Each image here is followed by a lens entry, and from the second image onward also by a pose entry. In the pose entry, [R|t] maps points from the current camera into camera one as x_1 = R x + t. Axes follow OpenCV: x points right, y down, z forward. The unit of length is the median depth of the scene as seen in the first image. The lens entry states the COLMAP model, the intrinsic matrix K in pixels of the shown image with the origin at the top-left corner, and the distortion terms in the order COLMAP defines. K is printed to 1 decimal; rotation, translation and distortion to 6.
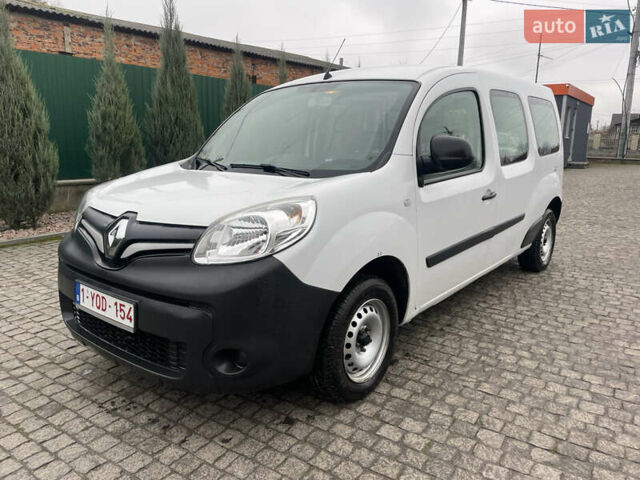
lens RADIAL K [[490.7, 0, 317.1], [0, 490.7, 236.7], [0, 0, 1]] dist [0.075222, -0.098704]
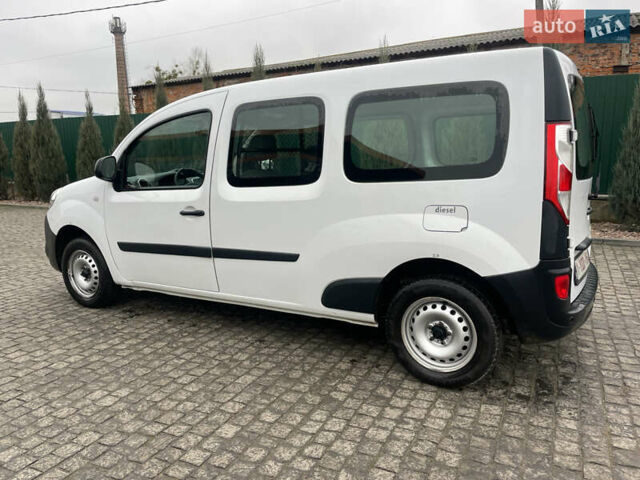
lens RADIAL K [[490.7, 0, 322.9], [0, 490.7, 240.7], [0, 0, 1]] dist [0.075222, -0.098704]
pose [[0.143039, 0.159743, -0.976740, 1.818714], [-0.178977, 0.974793, 0.133214, -0.275687], [0.973400, 0.155759, 0.168024, 1.427386]]
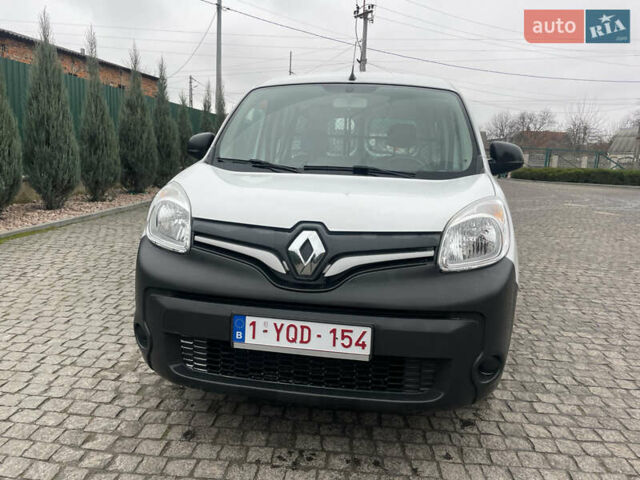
lens RADIAL K [[490.7, 0, 320.0], [0, 490.7, 237.6], [0, 0, 1]] dist [0.075222, -0.098704]
pose [[0.857365, -0.064238, 0.510684, -0.718465], [0.068546, 0.997594, 0.010407, -0.027487], [-0.510124, 0.026083, 0.859705, 0.252209]]
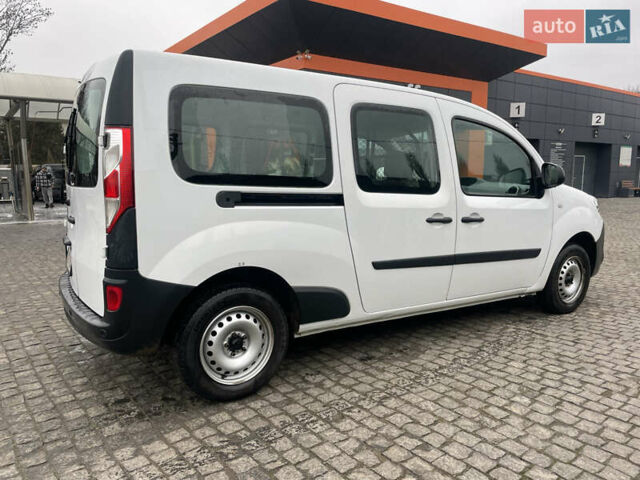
lens RADIAL K [[490.7, 0, 318.8], [0, 490.7, 244.2], [0, 0, 1]] dist [0.075222, -0.098704]
pose [[-0.946958, -0.058963, 0.315902, -0.121245], [0.050127, 0.943888, 0.326439, -0.585604], [-0.317424, 0.324959, -0.890867, 3.055760]]
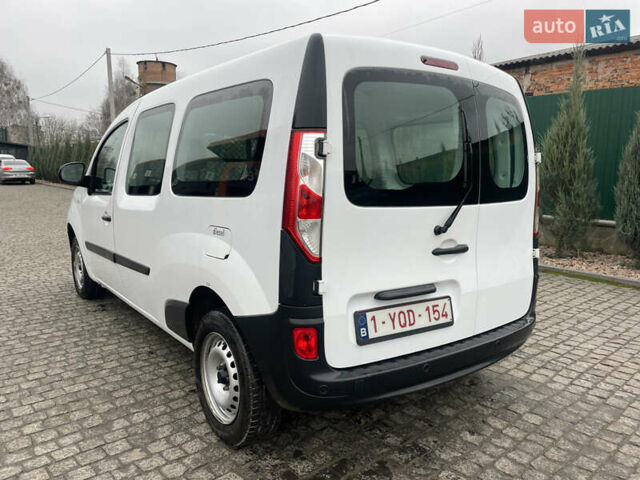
lens RADIAL K [[490.7, 0, 321.7], [0, 490.7, 241.0], [0, 0, 1]] dist [0.075222, -0.098704]
pose [[-0.250751, 0.128250, -0.959519, 1.641716], [-0.206568, 0.961268, 0.182466, -0.423558], [0.945756, 0.243959, -0.214547, 2.176556]]
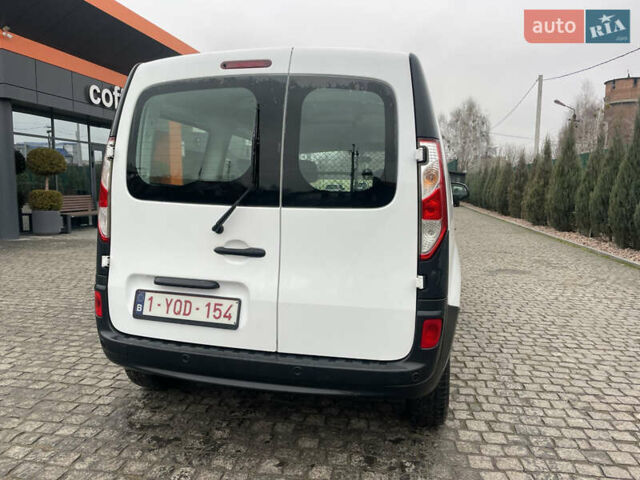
lens RADIAL K [[490.7, 0, 318.9], [0, 490.7, 239.0], [0, 0, 1]] dist [0.075222, -0.098704]
pose [[-0.907507, 0.017269, -0.419682, 0.995103], [-0.109739, 0.954704, 0.276581, -0.563201], [0.405449, 0.297054, -0.864506, 2.973319]]
